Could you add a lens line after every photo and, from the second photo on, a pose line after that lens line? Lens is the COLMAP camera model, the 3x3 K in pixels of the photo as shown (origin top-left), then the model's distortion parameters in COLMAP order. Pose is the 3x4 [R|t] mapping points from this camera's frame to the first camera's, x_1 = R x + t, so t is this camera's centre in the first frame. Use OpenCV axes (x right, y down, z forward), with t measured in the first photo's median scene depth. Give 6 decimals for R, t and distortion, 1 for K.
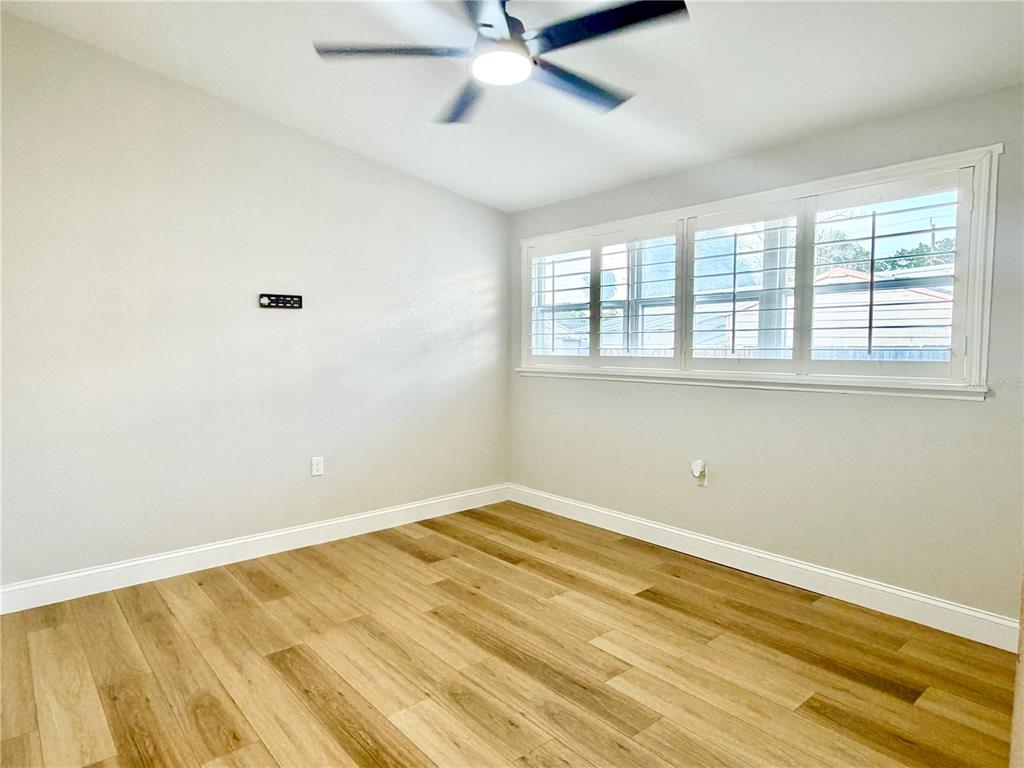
lens RADIAL K [[603.8, 0, 515.8], [0, 603.8, 388.5], [0, 0, 1]] dist [0.000116, -0.001437]
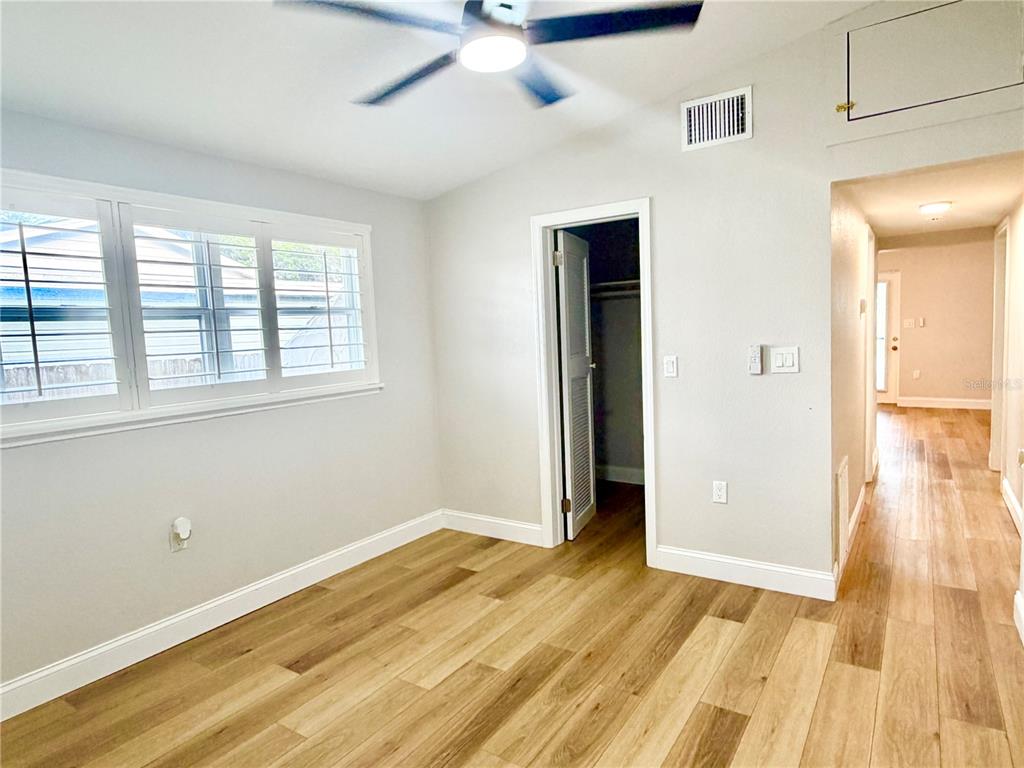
lens RADIAL K [[592.4, 0, 497.8], [0, 592.4, 387.9], [0, 0, 1]] dist [-0.032176, 0.000470]
pose [[-0.235352, -0.058805, 0.970130, -0.634556], [0.137169, 0.986167, 0.093054, -0.076146], [-0.962182, 0.154973, -0.224030, 0.906563]]
